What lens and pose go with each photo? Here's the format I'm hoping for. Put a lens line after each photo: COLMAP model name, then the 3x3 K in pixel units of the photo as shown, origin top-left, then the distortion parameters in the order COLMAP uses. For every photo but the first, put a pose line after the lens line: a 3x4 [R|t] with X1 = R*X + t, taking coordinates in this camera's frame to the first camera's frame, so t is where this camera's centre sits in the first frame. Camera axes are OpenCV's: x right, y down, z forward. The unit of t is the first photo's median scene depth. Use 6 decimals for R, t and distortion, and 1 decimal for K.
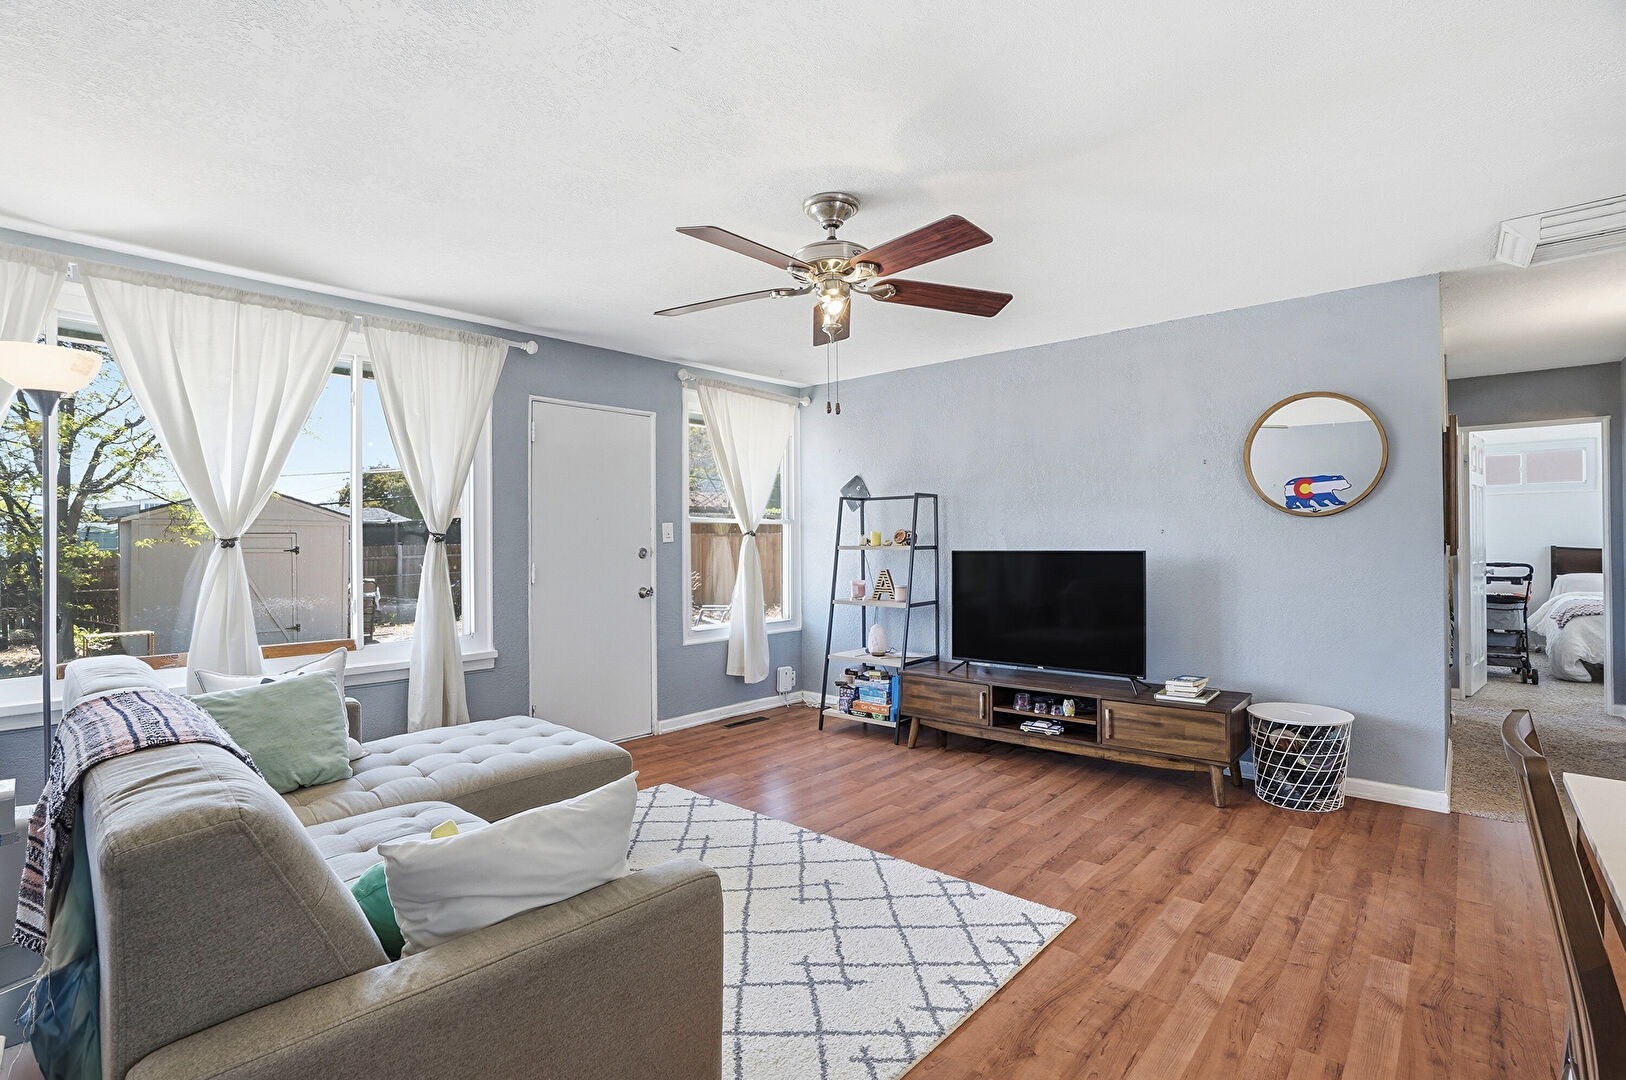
lens RADIAL K [[768.5, 0, 801.5], [0, 768.5, 538.0], [0, 0, 1]] dist [-0.069524, 0.025824]
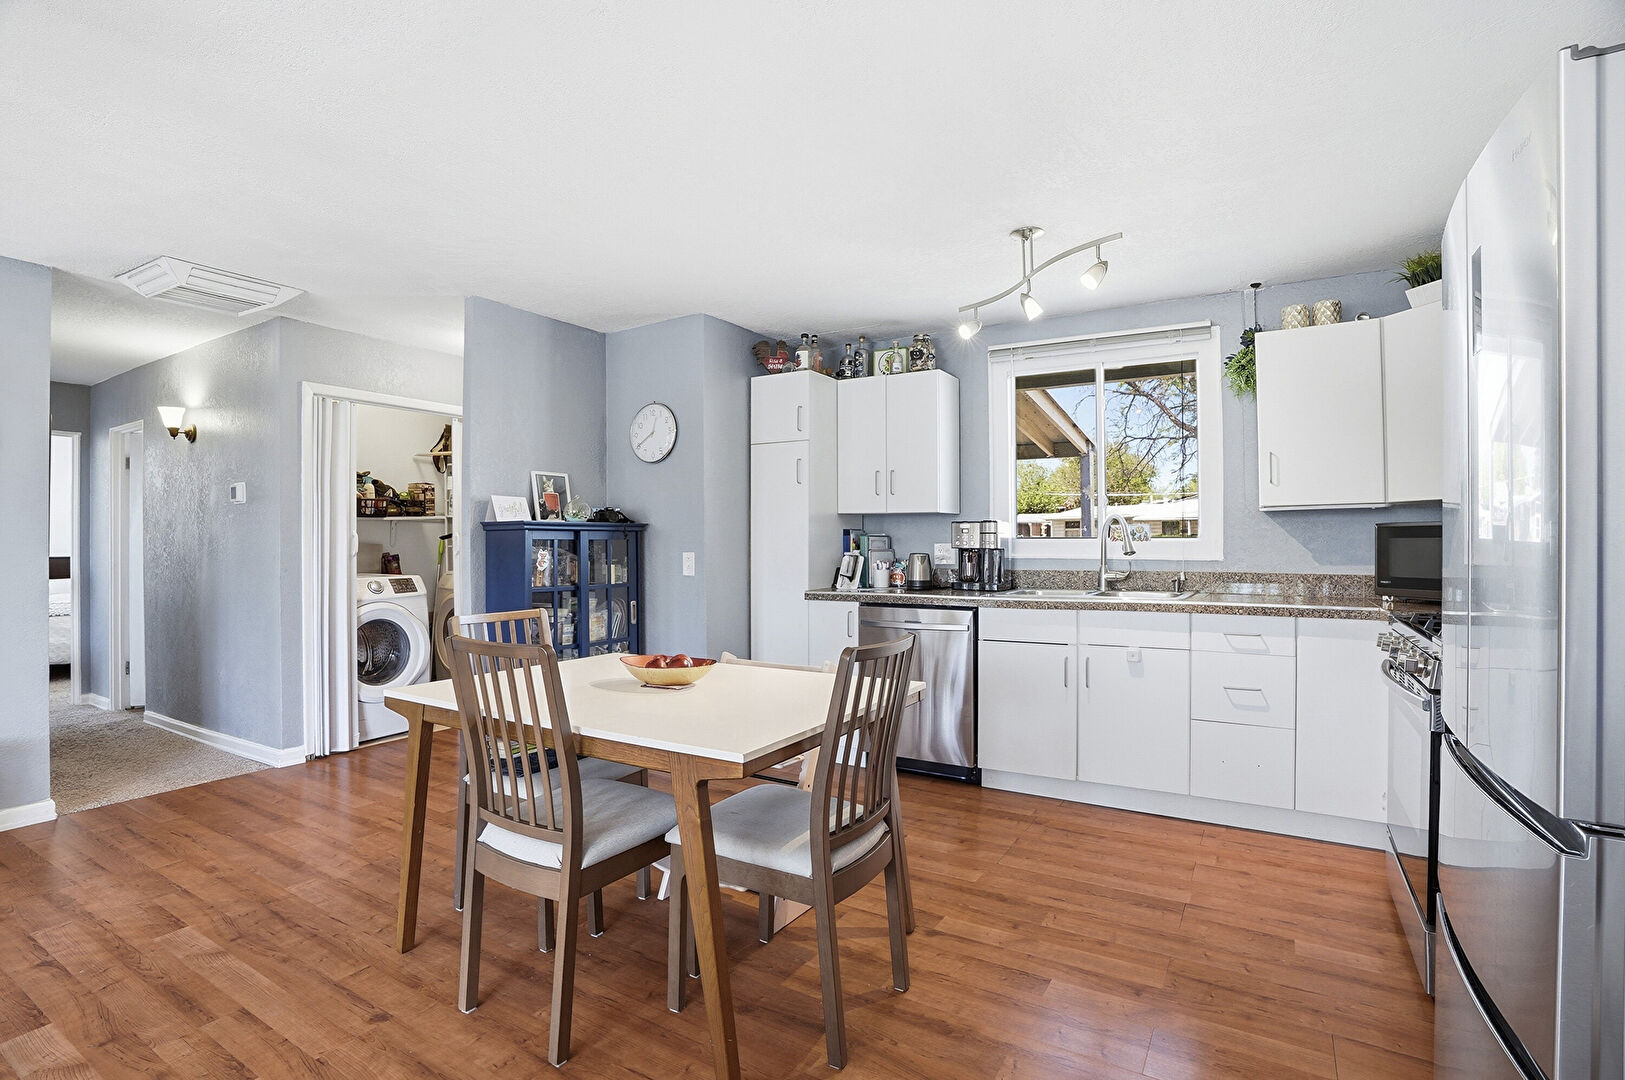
lens RADIAL K [[761.4, 0, 812.5], [0, 761.4, 540.0], [0, 0, 1]] dist [-0.068164, 0.024140]
pose [[-0.191943, 0.013618, 0.981312, -0.205216], [0.003131, 0.999907, -0.013264, 0.015210], [-0.981401, 0.000527, -0.191968, 0.153868]]
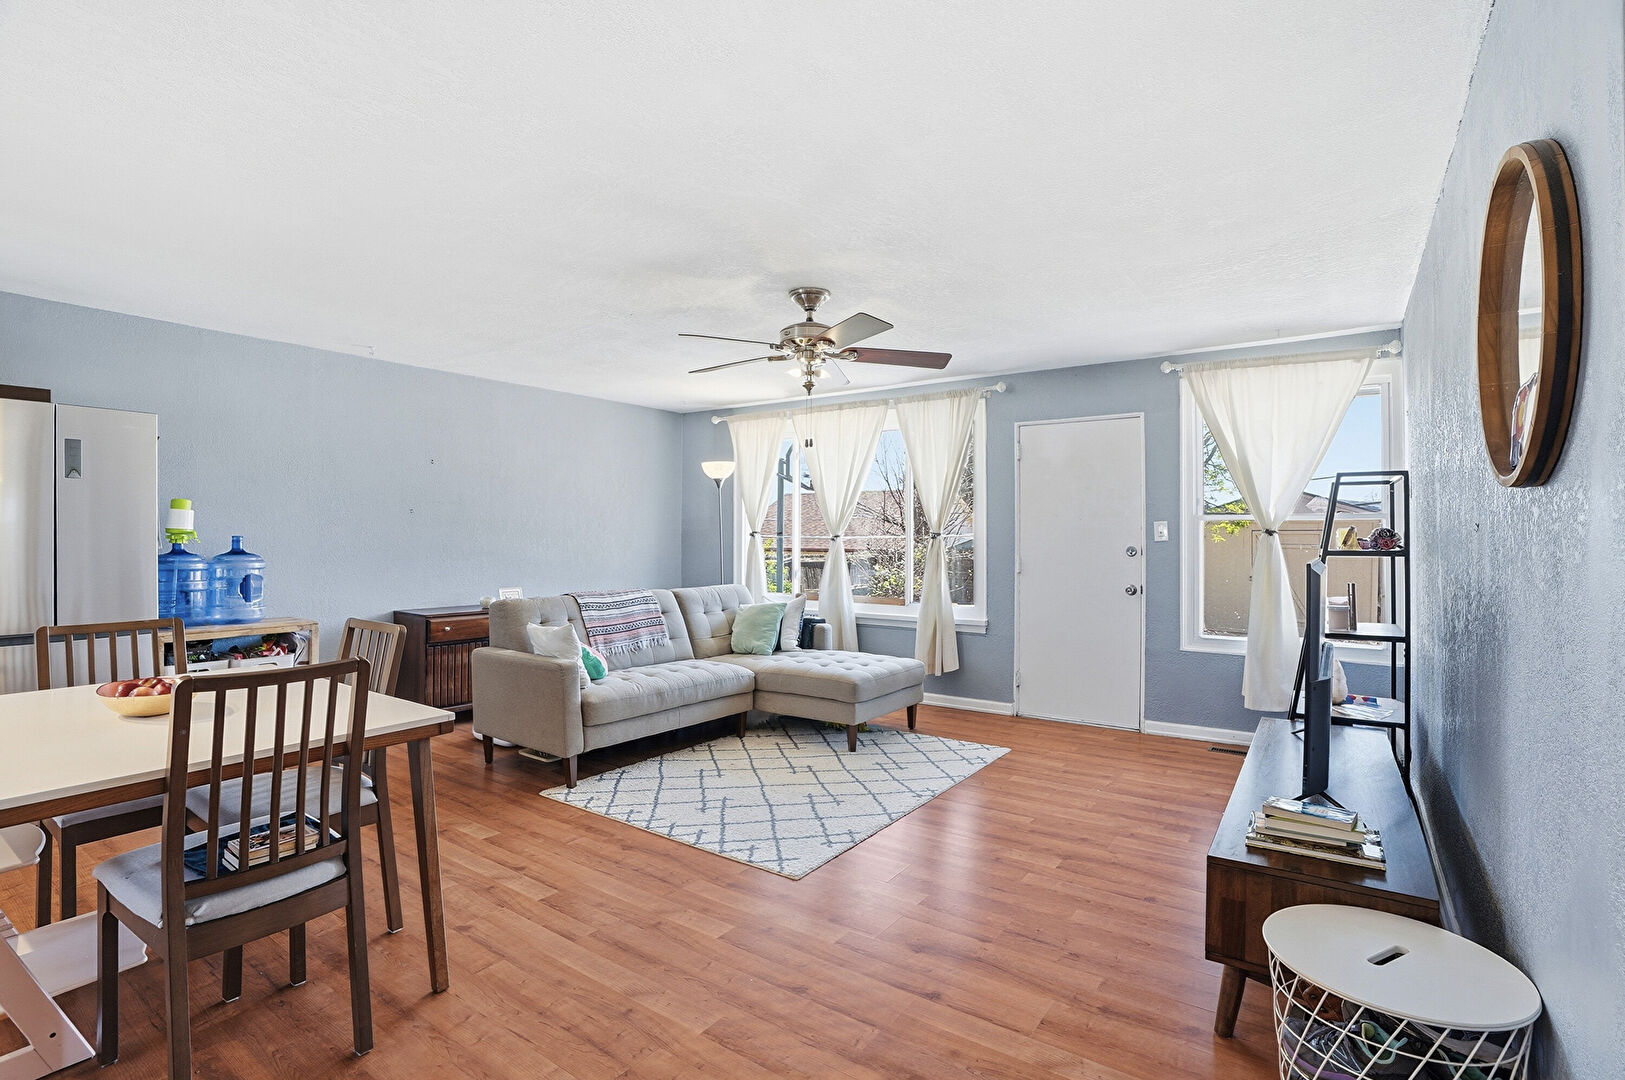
lens RADIAL K [[768.0, 0, 801.0], [0, 768.0, 538.0], [0, 0, 1]] dist [-0.069524, 0.025824]
pose [[0.108229, 0.006658, -0.994104, 0.866877], [-0.000918, 0.999978, 0.006597, -0.005357], [0.994126, 0.000199, 0.108233, 0.517032]]
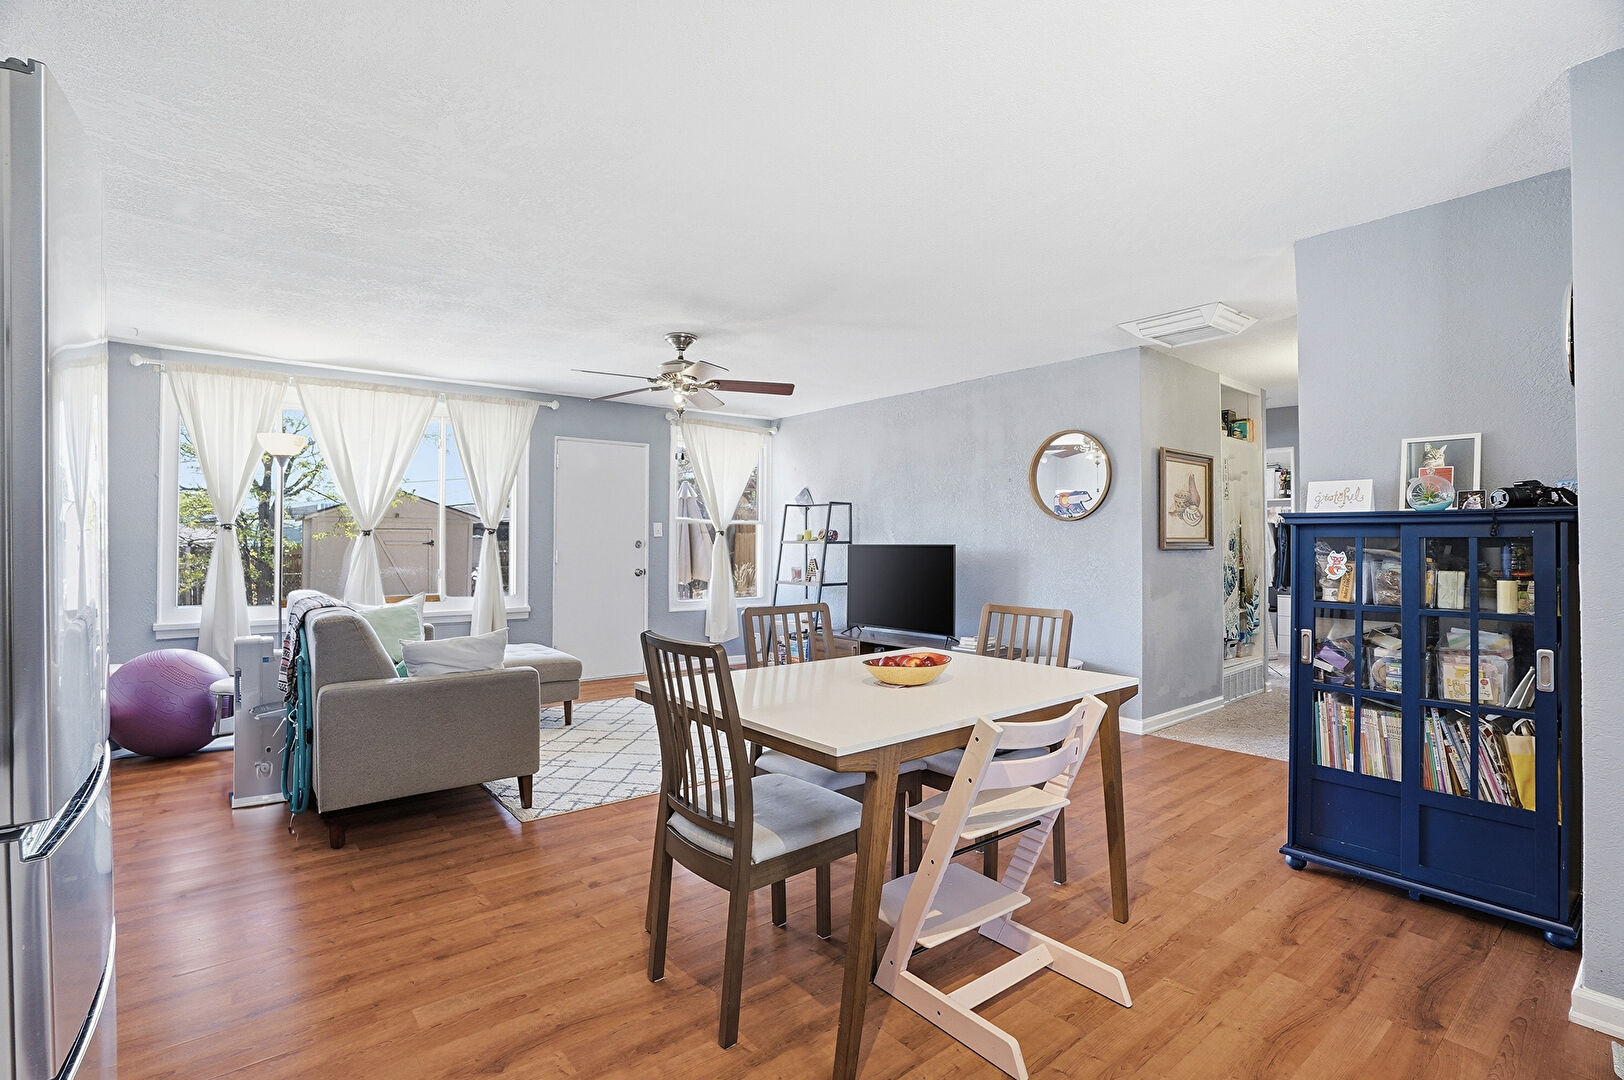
lens RADIAL K [[784.0, 0, 789.1], [0, 784.0, 529.7], [0, 0, 1]] dist [-0.074504, 0.027511]
pose [[0.984634, 0.008050, -0.174444, 0.362395], [-0.010166, 0.999885, -0.011244, 0.007401], [0.174333, 0.012845, 0.984603, -0.418822]]
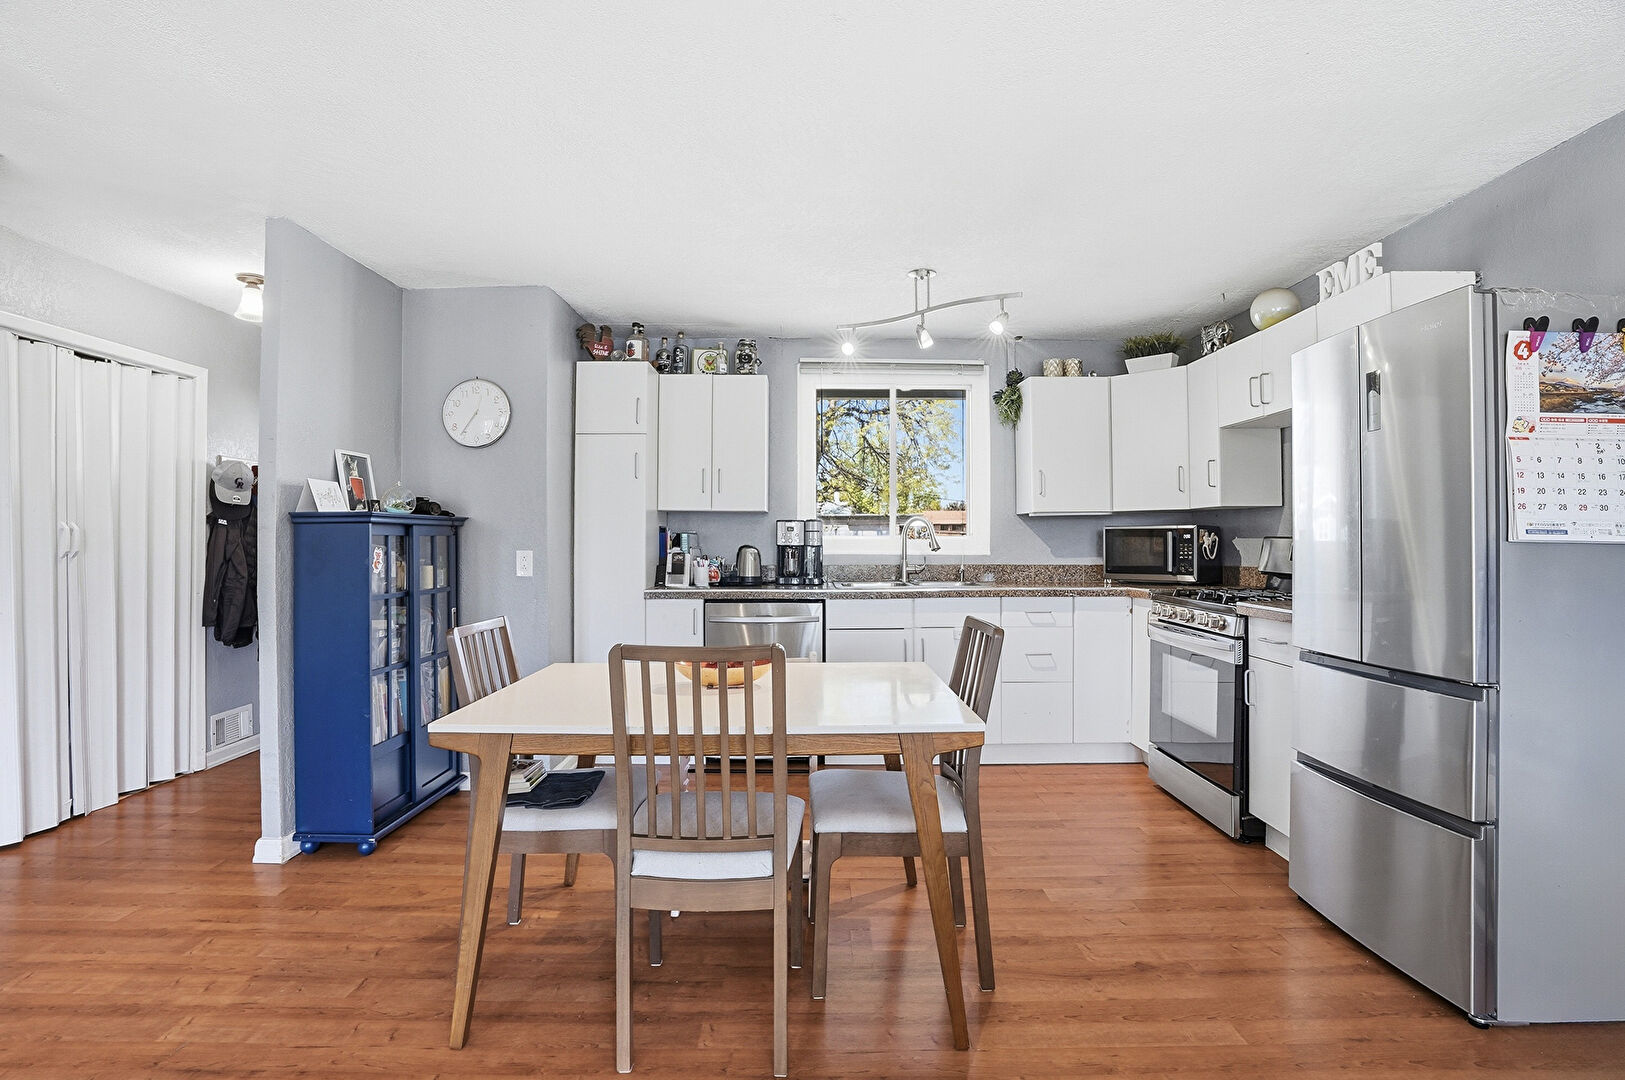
lens RADIAL K [[778.1, 0, 810.2], [0, 778.1, 527.9], [0, 0, 1]] dist [-0.073499, 0.029096]
pose [[-0.674240, 0.019763, 0.738248, -0.093924], [0.005609, 0.999750, -0.021640, 0.013064], [-0.738491, -0.010450, -0.674182, 0.473338]]
